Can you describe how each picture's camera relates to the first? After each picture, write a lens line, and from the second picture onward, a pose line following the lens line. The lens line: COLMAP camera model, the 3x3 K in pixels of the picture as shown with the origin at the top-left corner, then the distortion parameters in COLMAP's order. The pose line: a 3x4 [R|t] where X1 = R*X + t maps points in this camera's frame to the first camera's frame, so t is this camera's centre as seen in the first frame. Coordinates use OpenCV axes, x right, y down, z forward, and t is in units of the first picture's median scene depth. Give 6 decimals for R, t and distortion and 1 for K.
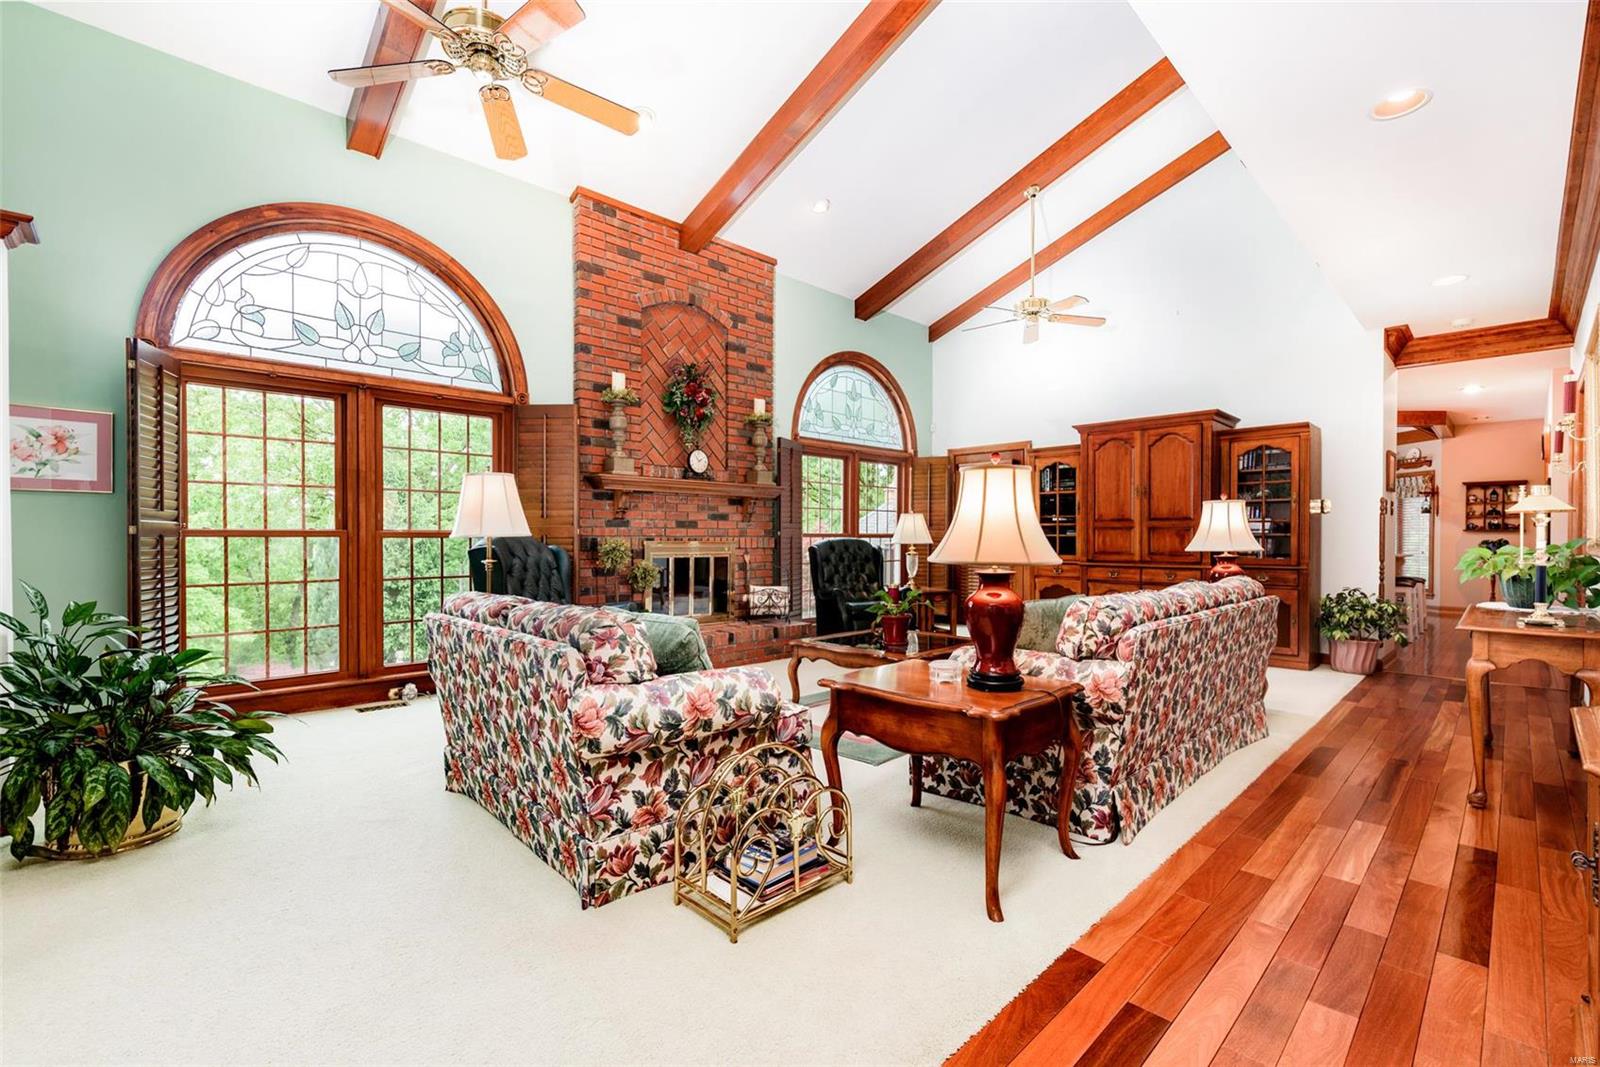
lens RADIAL K [[697.0, 0, 817.4], [0, 697.0, 539.0], [0, 0, 1]] dist [0.008826, -0.000893]
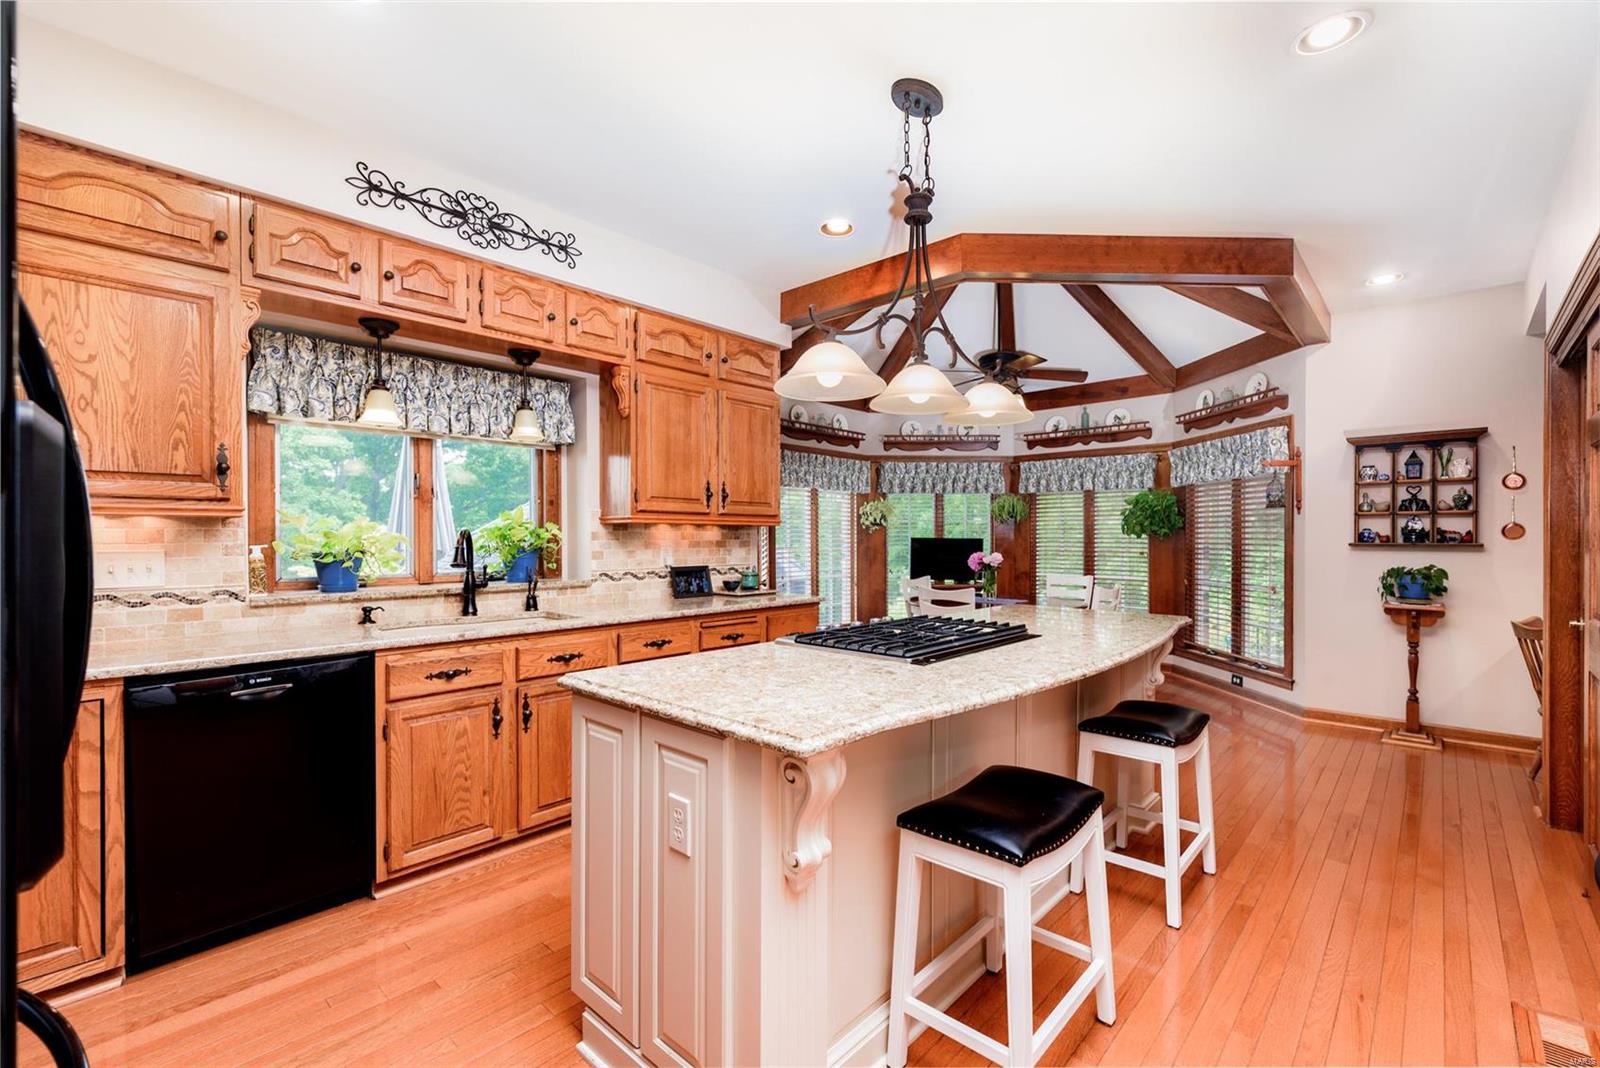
lens RADIAL K [[697.0, 0, 816.3], [0, 697.0, 541.2], [0, 0, 1]] dist [0.008826, -0.000893]
pose [[0.998318, -0.002047, 0.057934, 0.559104], [0.002200, 0.999994, -0.002564, -0.014107], [-0.057929, 0.002687, 0.998317, 0.577367]]
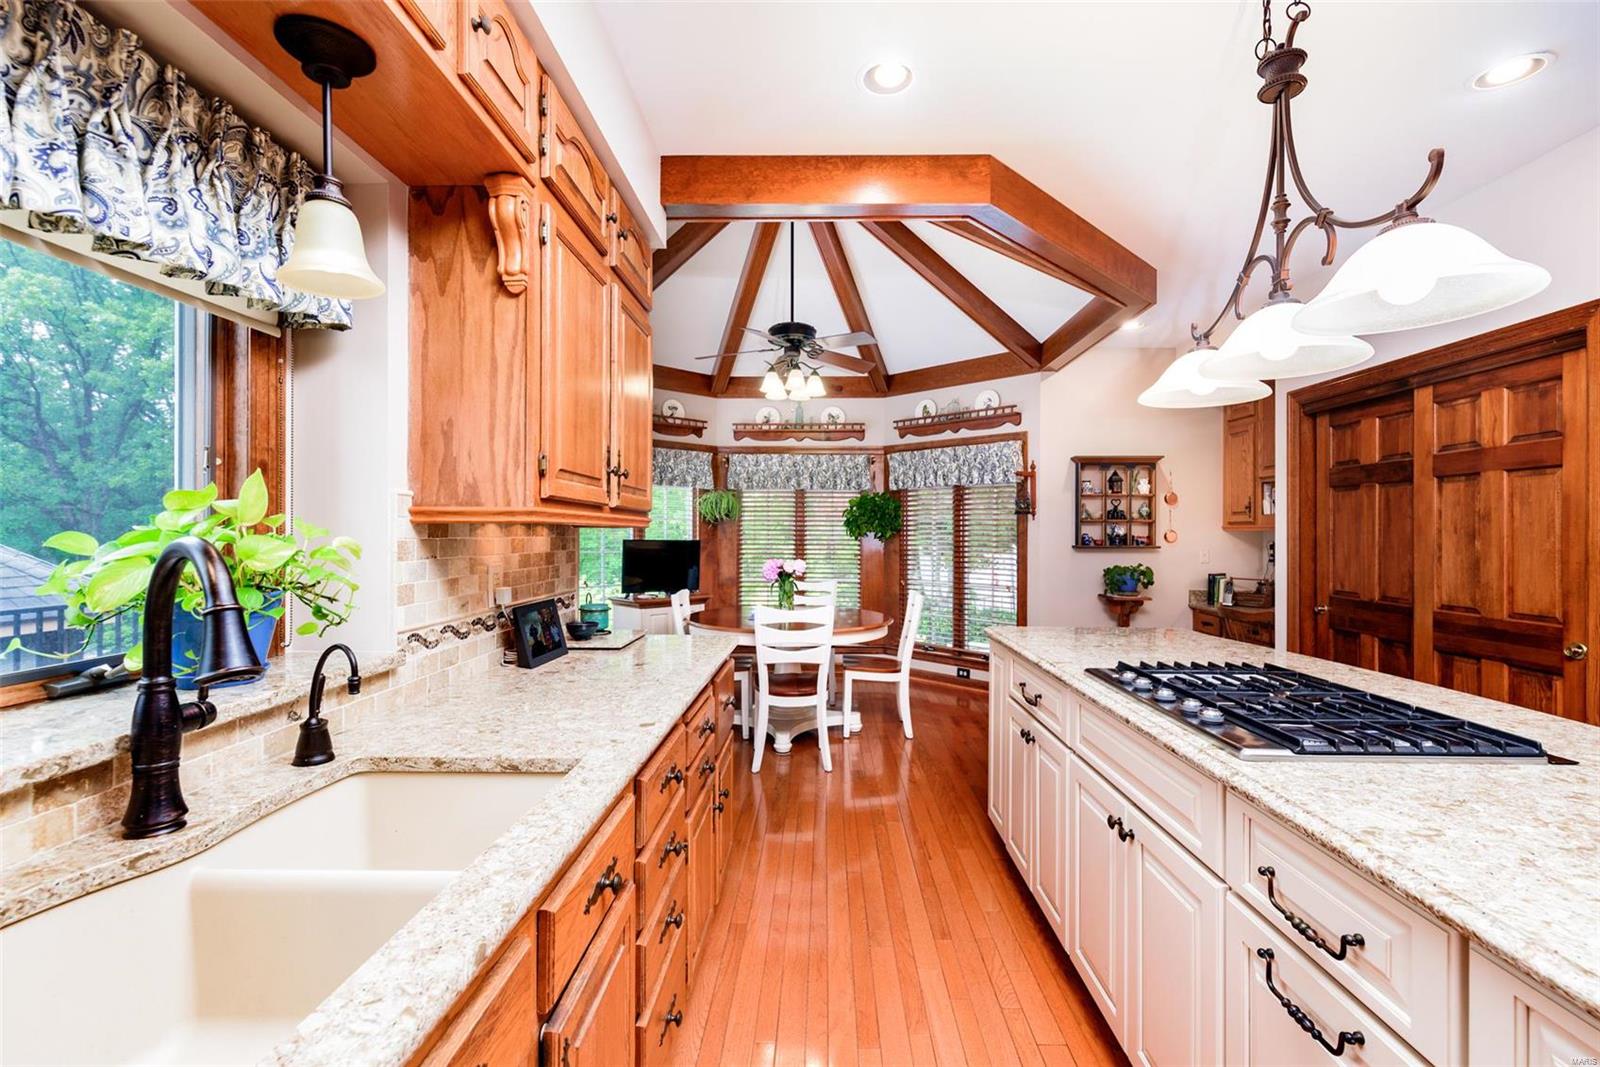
lens RADIAL K [[697.0, 0, 809.1], [0, 697.0, 530.1], [0, 0, 1]] dist [0.008826, -0.000893]
pose [[0.720064, 0.004434, 0.693894, 0.420040], [0.002367, 0.999958, -0.008846, -0.021135], [-0.693904, 0.008012, 0.720023, 0.771203]]
